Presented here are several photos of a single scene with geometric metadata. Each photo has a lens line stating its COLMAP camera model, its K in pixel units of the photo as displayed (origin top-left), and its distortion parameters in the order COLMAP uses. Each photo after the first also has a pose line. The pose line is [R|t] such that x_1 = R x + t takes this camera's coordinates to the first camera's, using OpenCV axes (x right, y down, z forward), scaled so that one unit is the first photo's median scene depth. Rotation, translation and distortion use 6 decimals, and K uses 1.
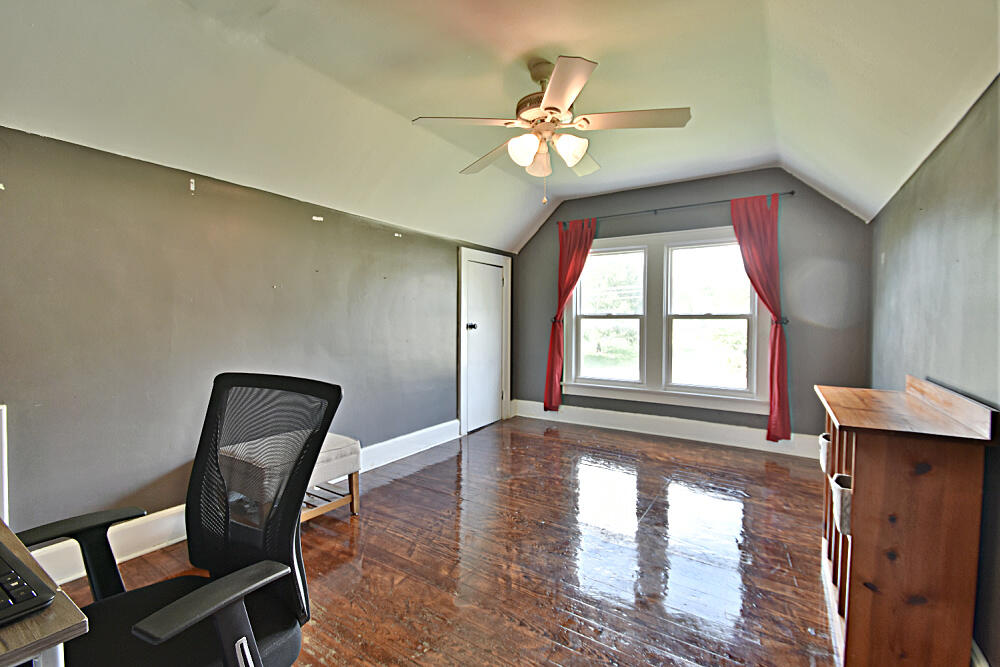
lens RADIAL K [[438.9, 0, 496.0], [0, 438.9, 328.4], [0, 0, 1]] dist [-0.013420, -0.003794]
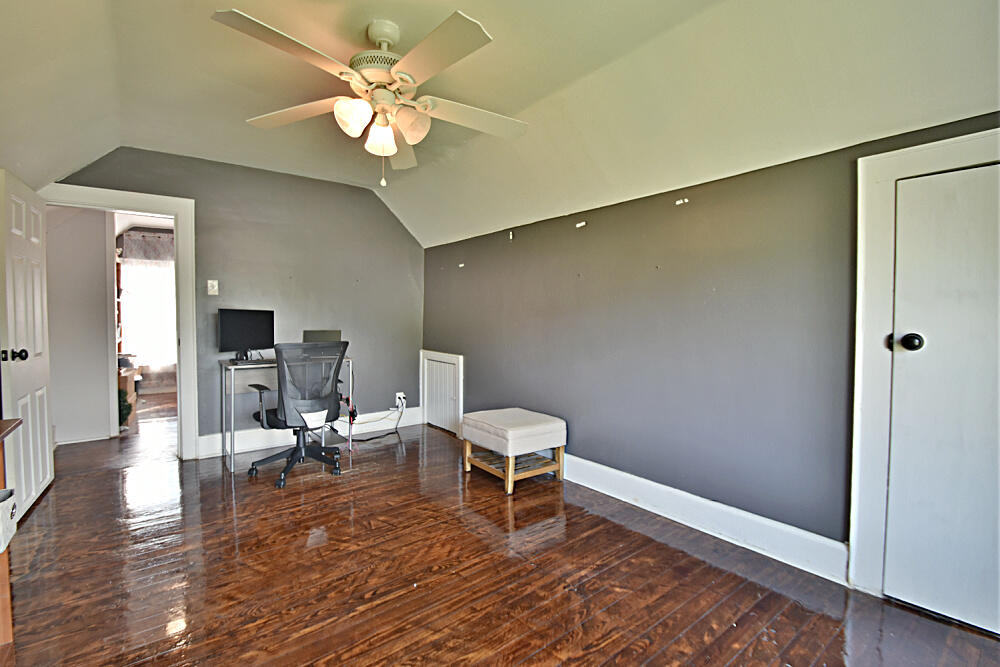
lens RADIAL K [[438.9, 0, 497.4], [0, 438.9, 335.0], [0, 0, 1]] dist [-0.013420, -0.003794]
pose [[-0.329480, 0.030205, -0.943679, 0.600509], [-0.026654, 0.998792, 0.041275, -0.023853], [0.943786, 0.038752, -0.328277, 1.072889]]
